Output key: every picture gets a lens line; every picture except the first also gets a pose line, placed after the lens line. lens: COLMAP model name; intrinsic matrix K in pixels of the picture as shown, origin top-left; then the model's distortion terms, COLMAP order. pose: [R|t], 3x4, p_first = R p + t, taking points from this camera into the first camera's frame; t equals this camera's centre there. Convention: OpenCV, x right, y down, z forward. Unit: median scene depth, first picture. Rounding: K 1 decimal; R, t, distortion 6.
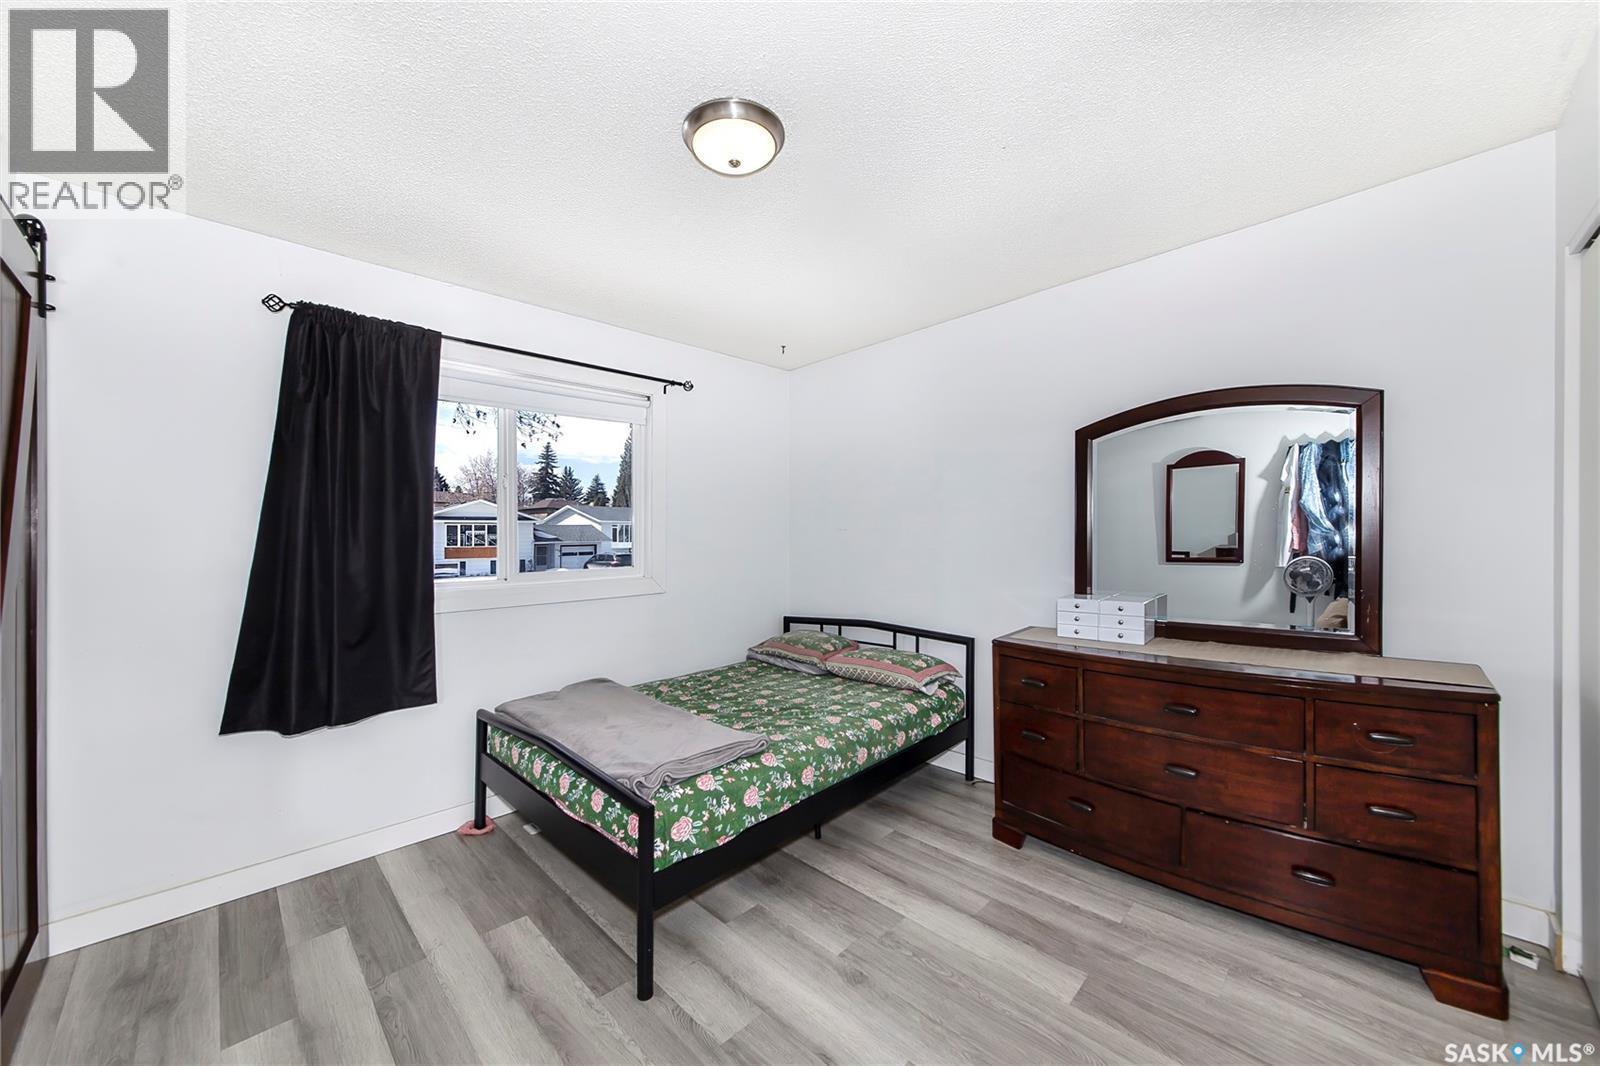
lens RADIAL K [[604.1, 0, 800.0], [0, 604.1, 533.0], [0, 0, 1]] dist [-0.000238, 0.000066]
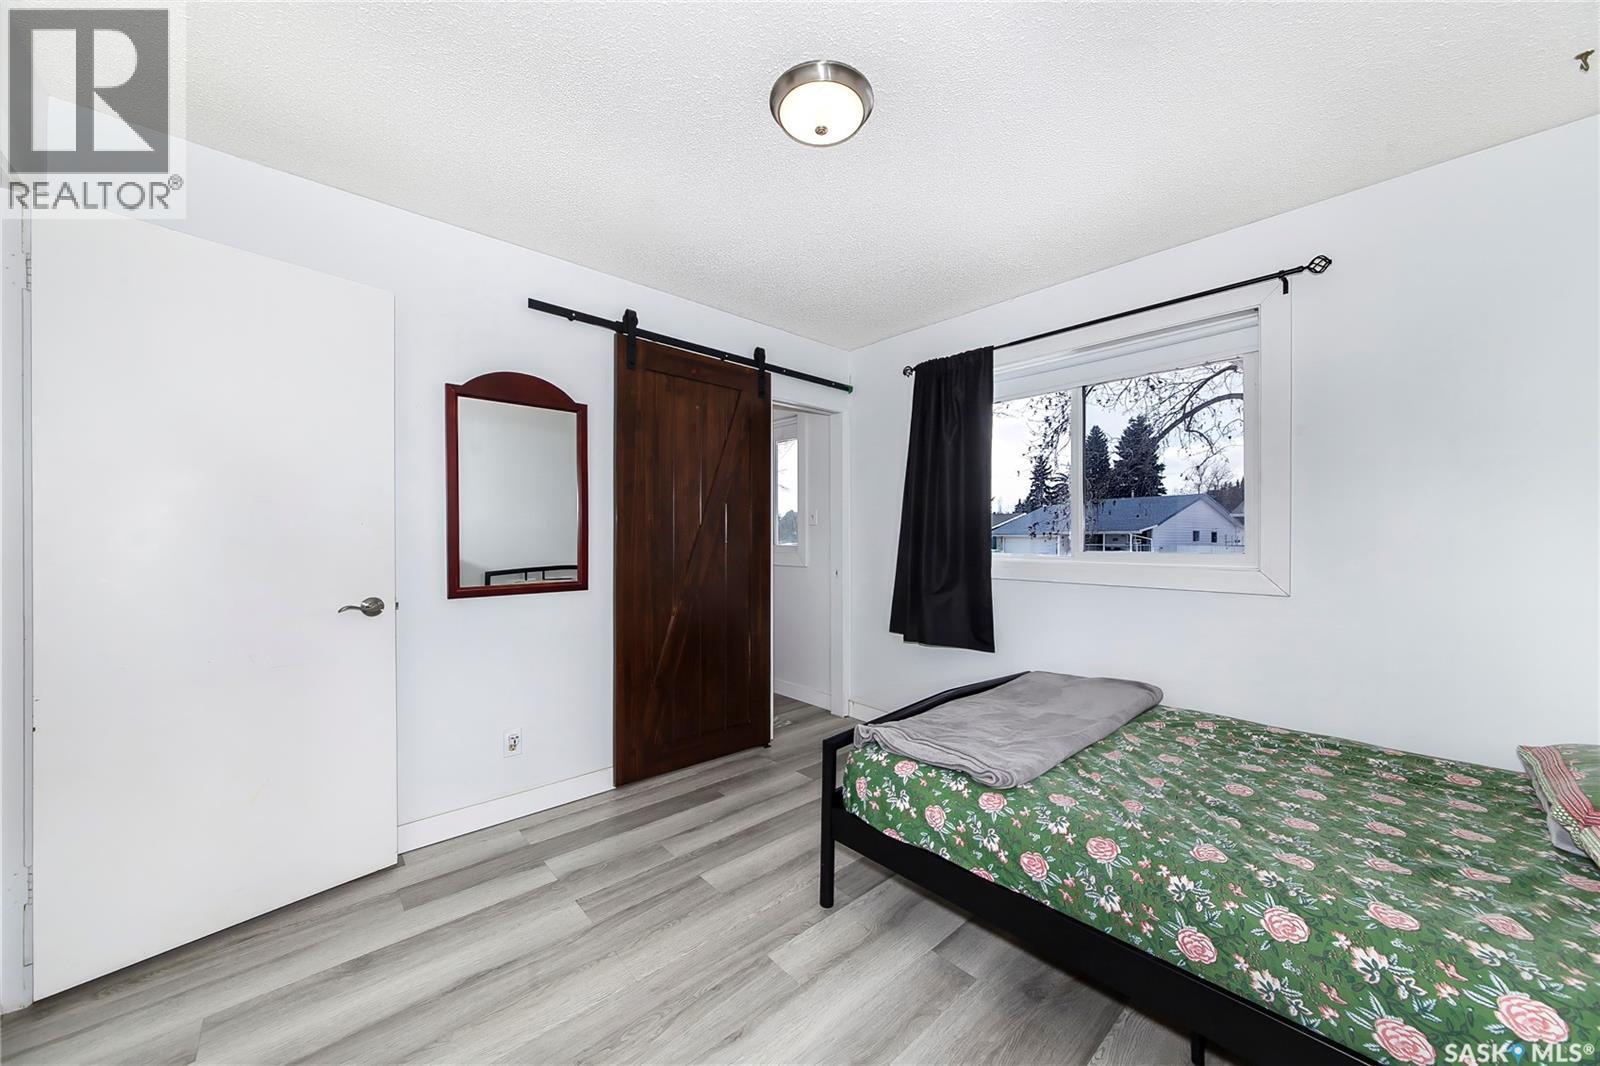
lens RADIAL K [[560.1, 0, 799.3], [0, 560.1, 526.1], [0, 0, 1]] dist [0.000167, 0.000149]
pose [[-0.062280, -0.002315, -0.998056, 0.611014], [0.000771, 0.999997, -0.002368, 0.035436], [0.998058, -0.000917, -0.062278, 0.759227]]
